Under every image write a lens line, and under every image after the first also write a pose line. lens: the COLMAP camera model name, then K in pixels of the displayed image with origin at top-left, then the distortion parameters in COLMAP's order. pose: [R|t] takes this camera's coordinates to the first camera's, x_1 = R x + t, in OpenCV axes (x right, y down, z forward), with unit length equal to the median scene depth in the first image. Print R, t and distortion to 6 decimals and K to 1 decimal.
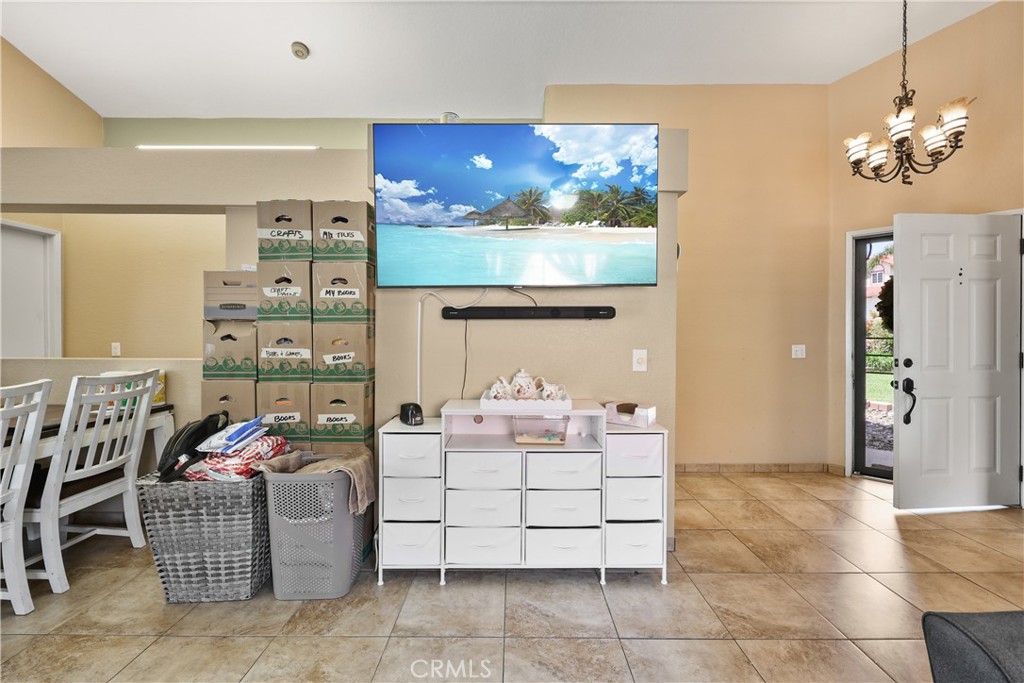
lens RADIAL K [[414.2, 0, 512.2], [0, 414.2, 338.9], [0, 0, 1]] dist [-0.002143, -0.000276]
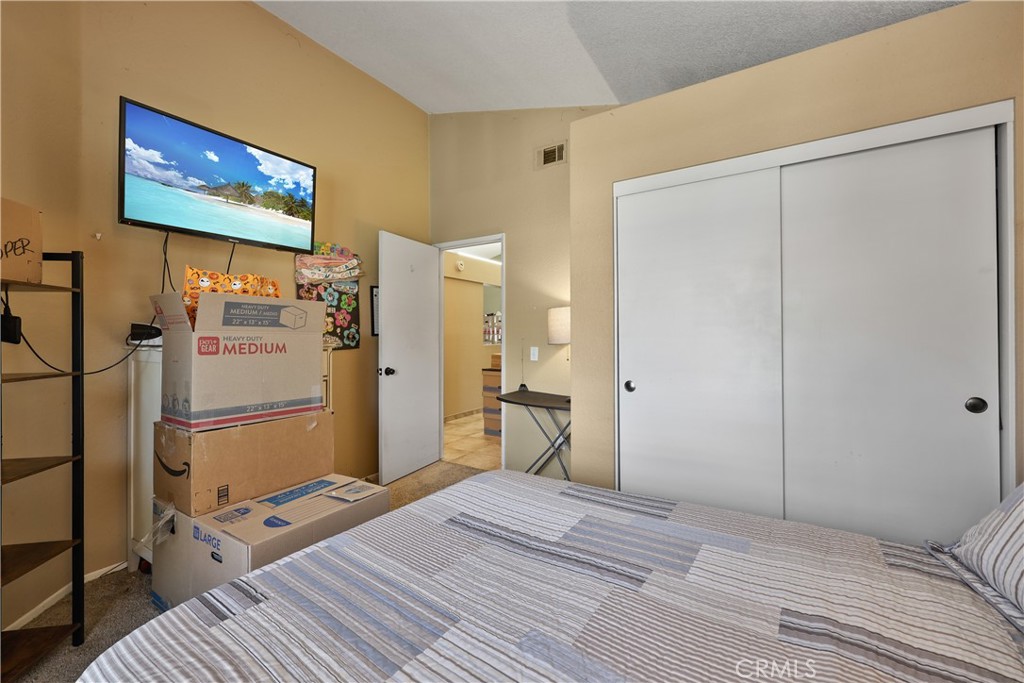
lens RADIAL K [[414.2, 0, 504.1], [0, 414.2, 335.3], [0, 0, 1]] dist [-0.002143, -0.000276]
pose [[0.546424, 0.000293, 0.837509, -0.793236], [-0.004770, 0.999985, 0.002763, 0.258669], [-0.837495, -0.005504, 0.546417, -0.831068]]
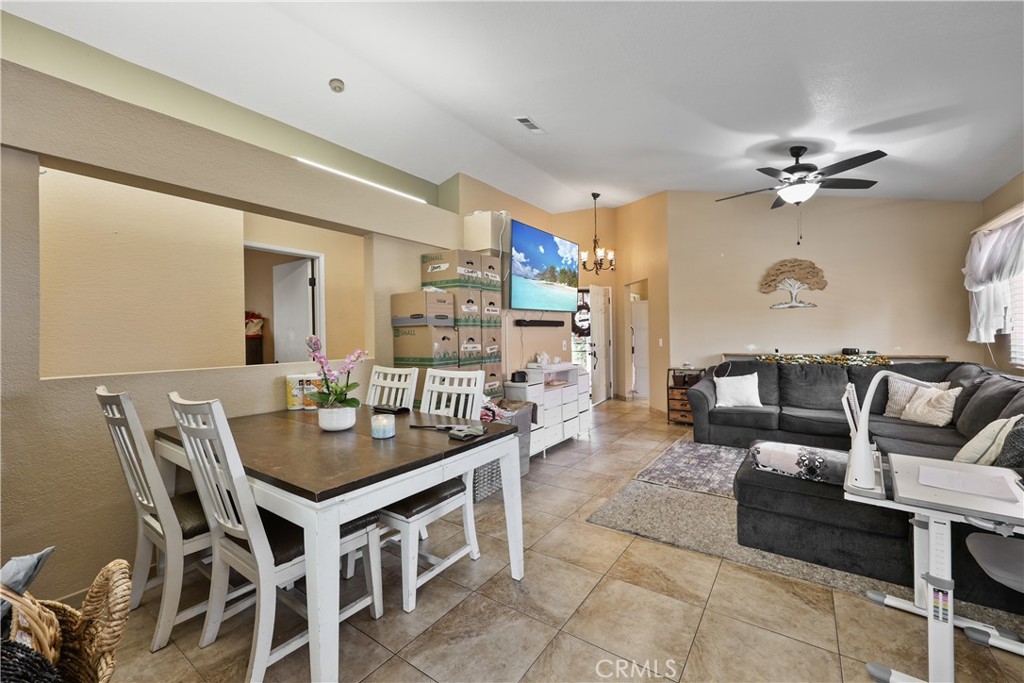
lens RADIAL K [[414.2, 0, 510.0], [0, 414.2, 336.8], [0, 0, 1]] dist [-0.002143, -0.000276]
pose [[0.573286, -0.015831, 0.819202, -1.822720], [0.024565, 0.999696, 0.002129, -0.005894], [-0.818987, 0.018903, 0.573501, -0.032548]]
